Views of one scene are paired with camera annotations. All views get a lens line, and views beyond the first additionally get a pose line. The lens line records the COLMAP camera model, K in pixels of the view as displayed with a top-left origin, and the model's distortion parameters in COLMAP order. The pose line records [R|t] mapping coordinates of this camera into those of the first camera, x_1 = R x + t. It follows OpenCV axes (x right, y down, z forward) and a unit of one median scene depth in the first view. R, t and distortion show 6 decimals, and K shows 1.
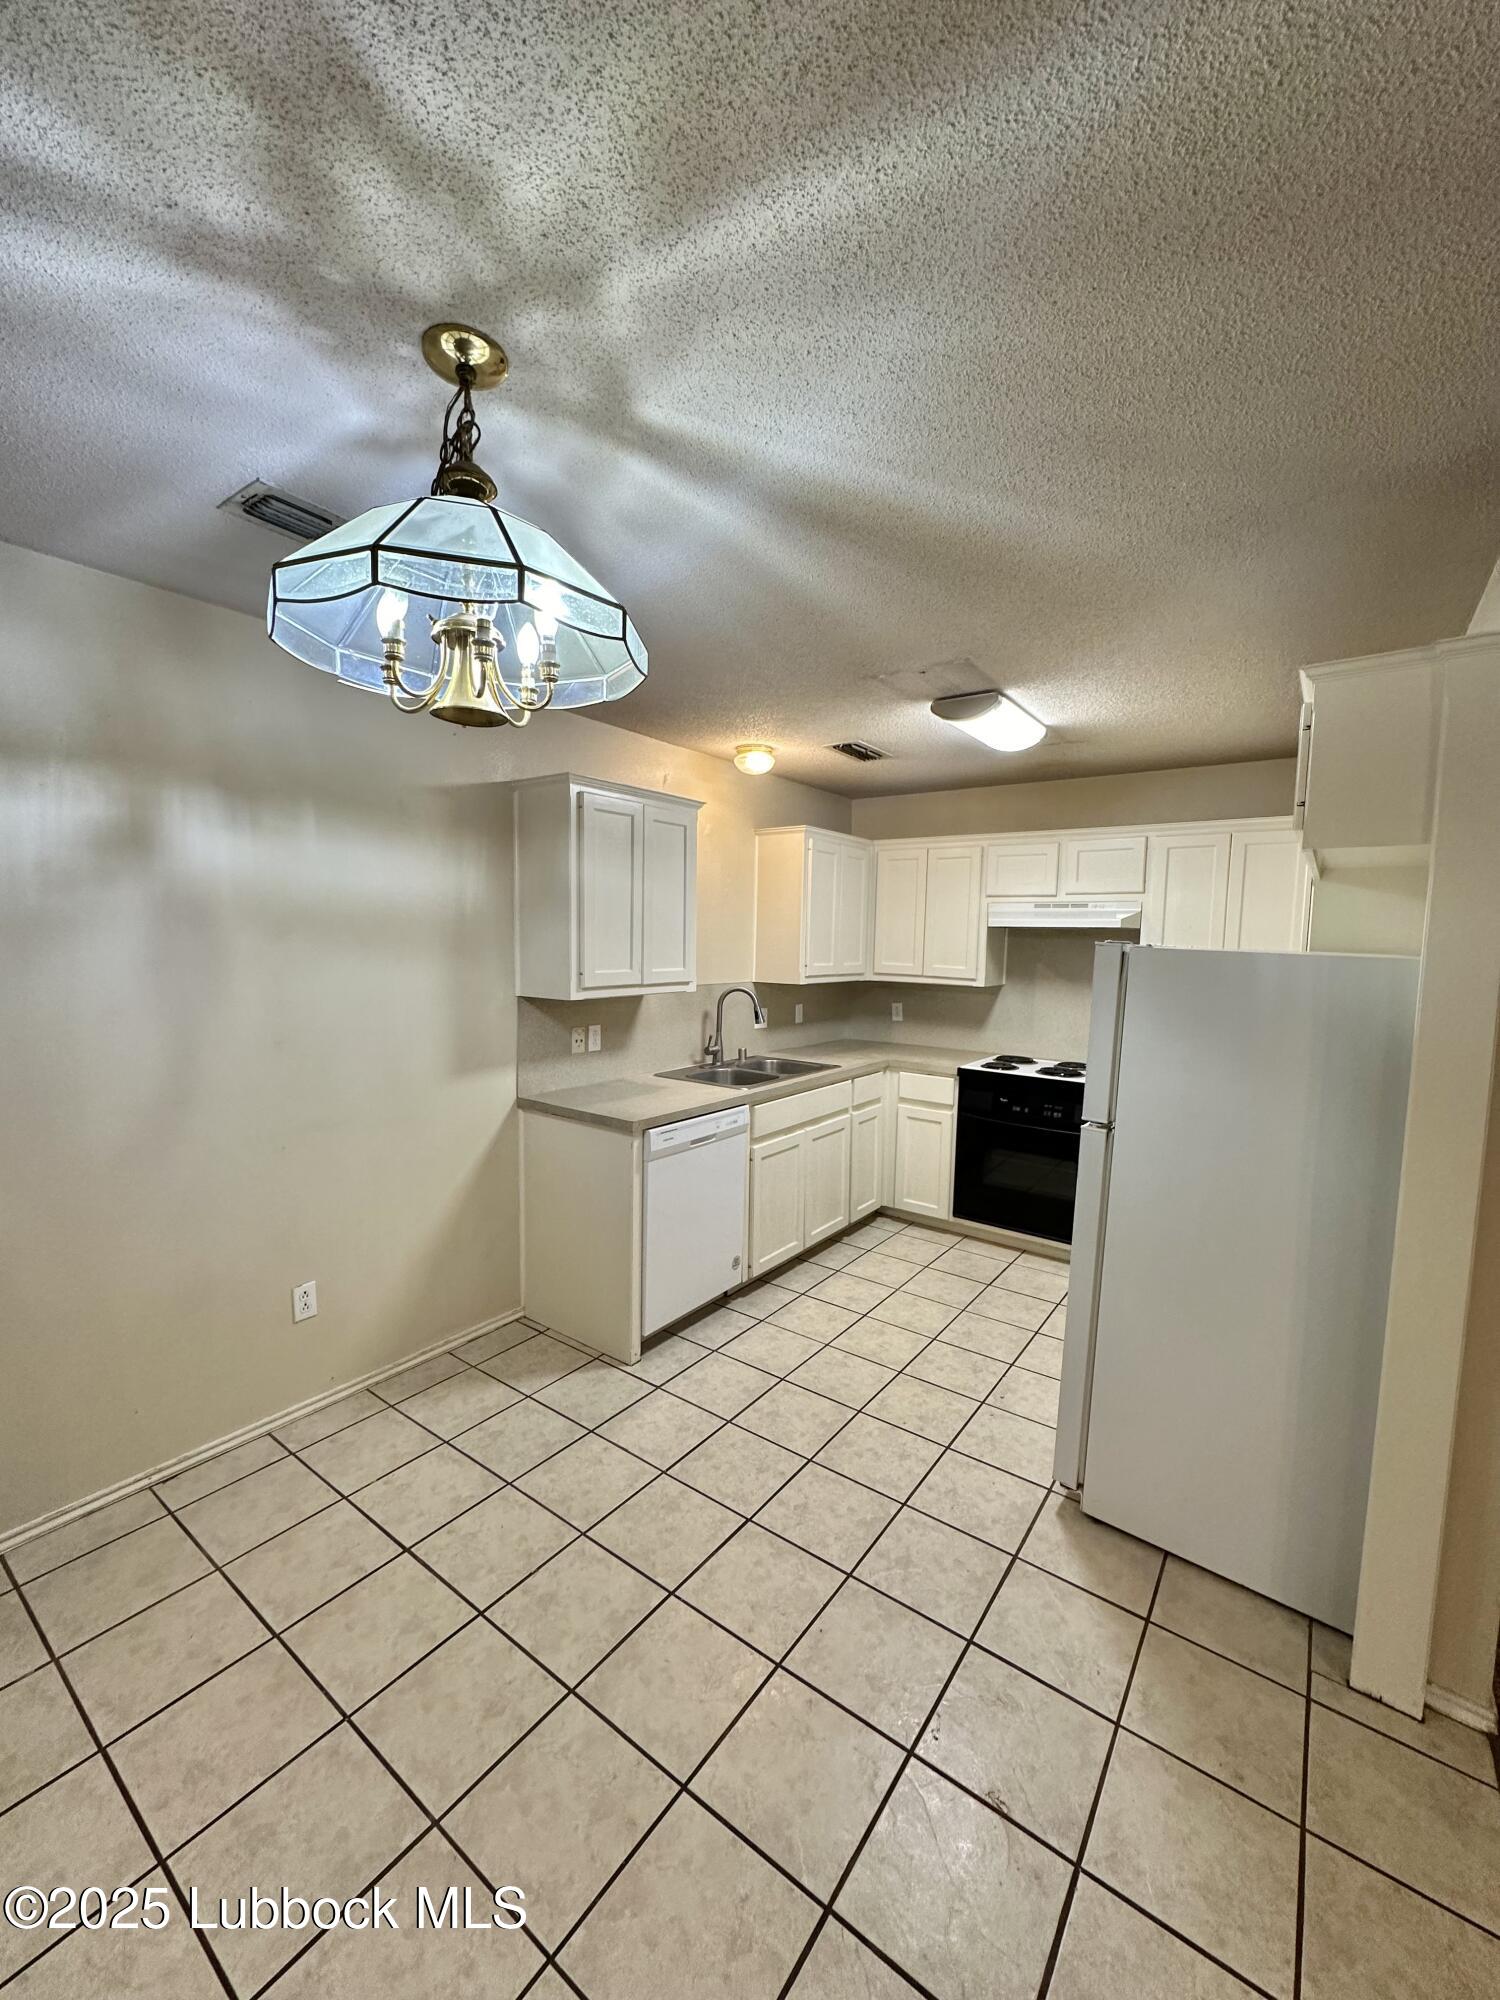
lens RADIAL K [[793.2, 0, 753.7], [0, 793.2, 1003.4], [0, 0, 1]] dist [-0.002465, 0.000186]
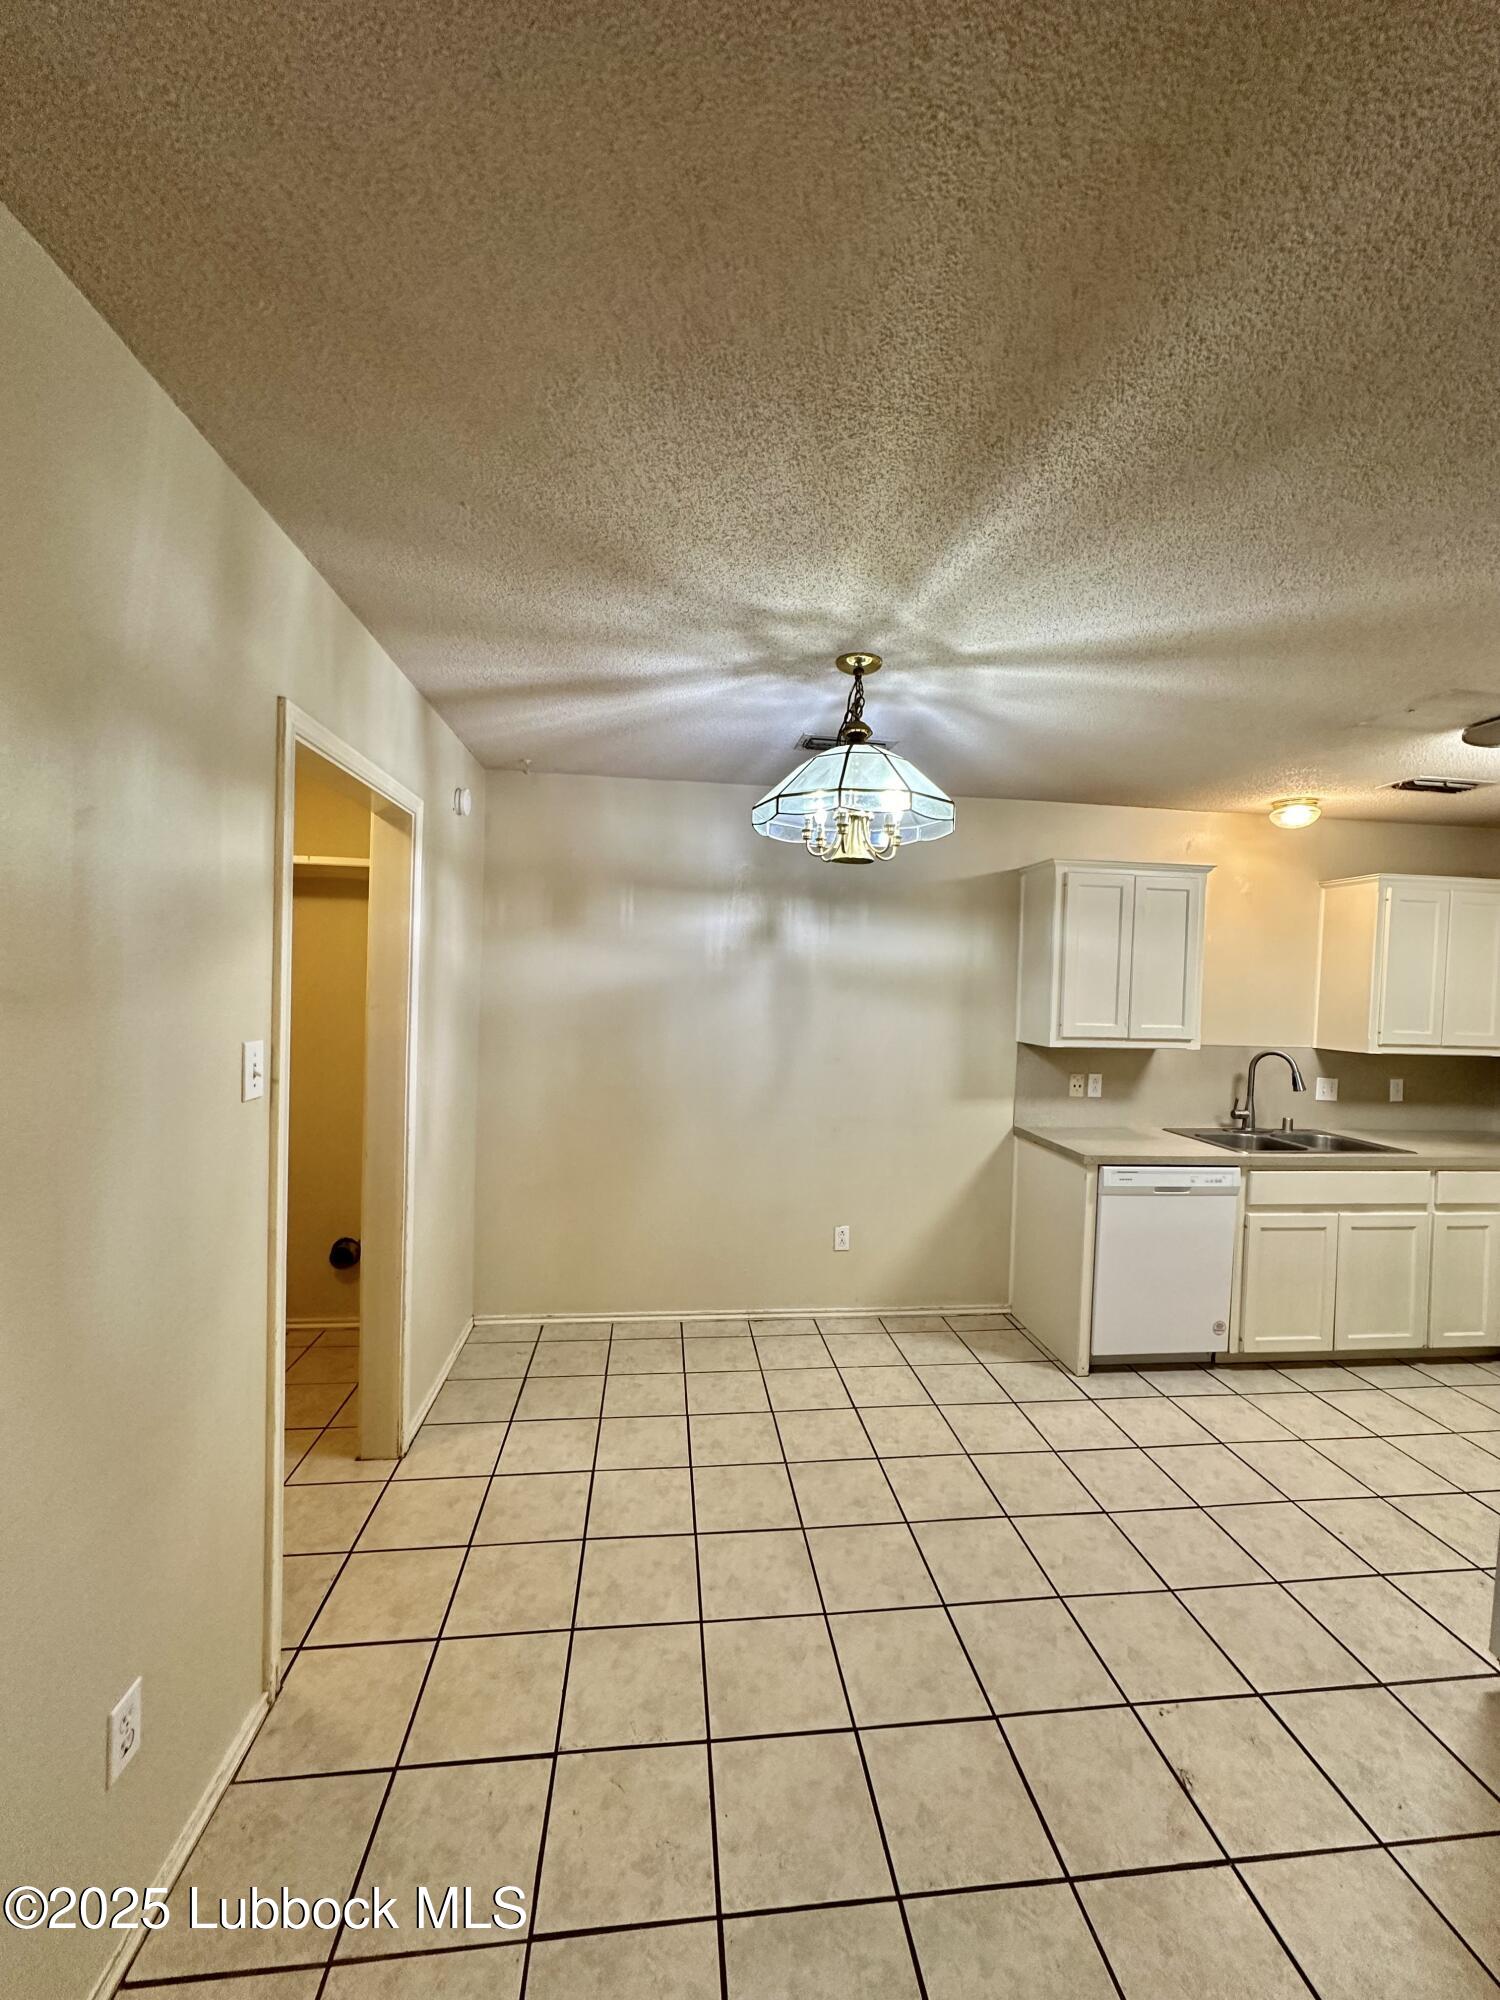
lens RADIAL K [[793.2, 0, 753.7], [0, 793.2, 1003.4], [0, 0, 1]] dist [-0.002465, 0.000186]
pose [[0.681710, 0.021434, -0.731309, 0.332553], [-0.077693, 0.996040, -0.043230, 0.016843], [0.727486, 0.086288, 0.680675, -0.133291]]
